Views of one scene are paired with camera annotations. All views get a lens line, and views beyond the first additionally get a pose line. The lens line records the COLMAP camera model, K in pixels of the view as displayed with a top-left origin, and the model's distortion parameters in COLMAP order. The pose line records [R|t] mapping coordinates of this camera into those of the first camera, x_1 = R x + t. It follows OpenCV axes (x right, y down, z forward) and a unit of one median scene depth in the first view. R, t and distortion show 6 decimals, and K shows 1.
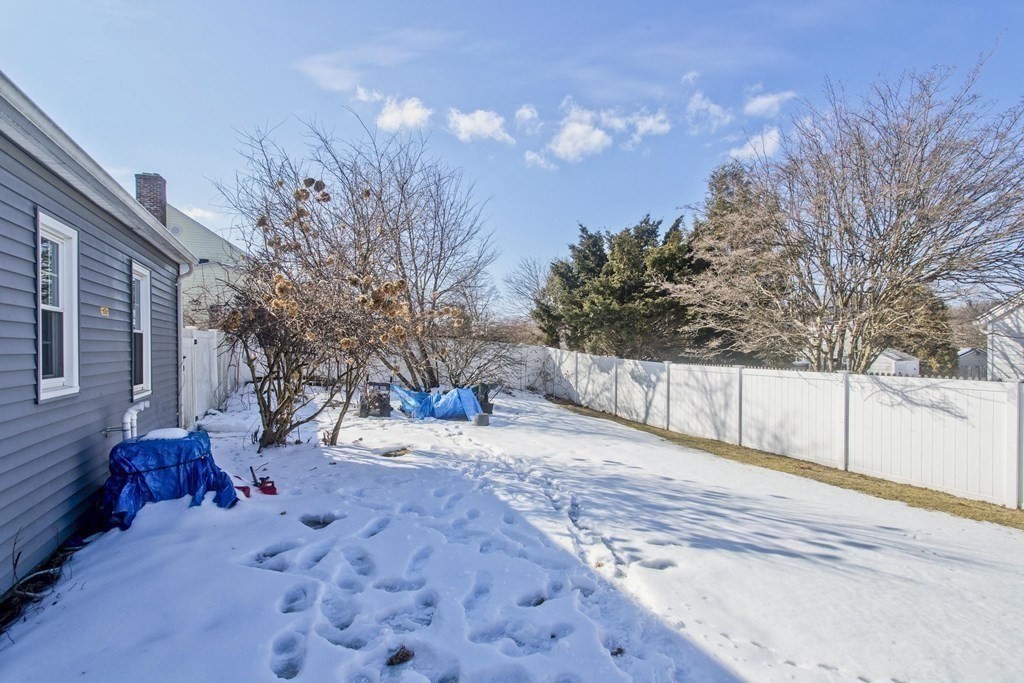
lens RADIAL K [[525.1, 0, 537.0], [0, 525.1, 346.0], [0, 0, 1]] dist [0.001020, 0.000247]
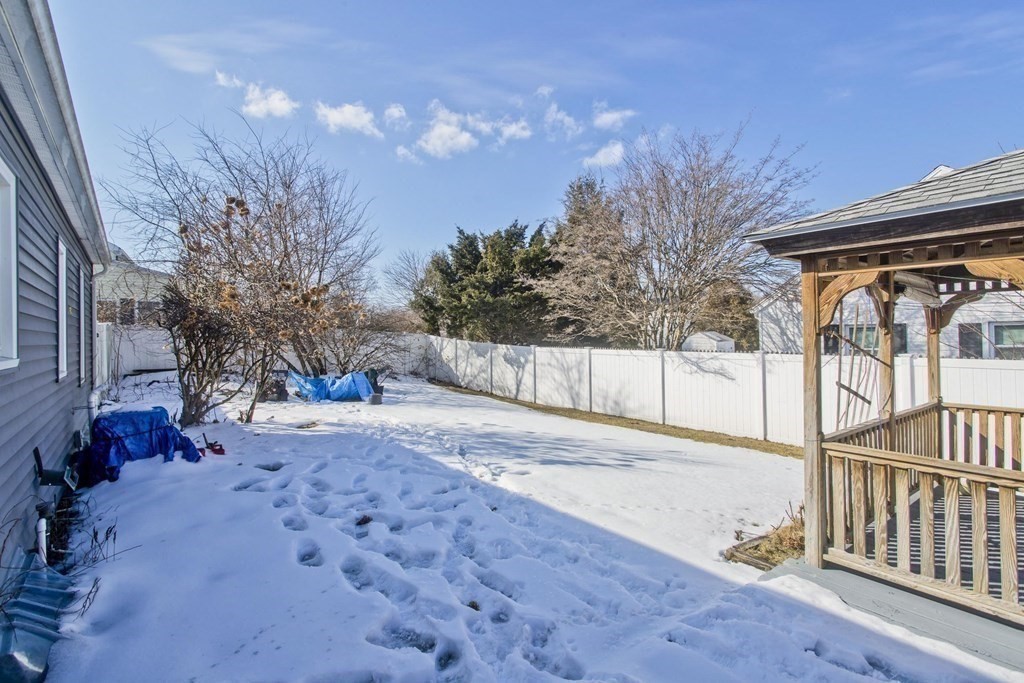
lens RADIAL K [[525.3, 0, 512.0], [0, 525.3, 341.5], [0, 0, 1]] dist [-0.002593, 0.000876]
pose [[0.982056, -0.018574, 0.187675, -0.024324], [0.015958, 0.999753, 0.015438, 0.001519], [-0.187915, -0.012166, 0.982110, -0.170504]]
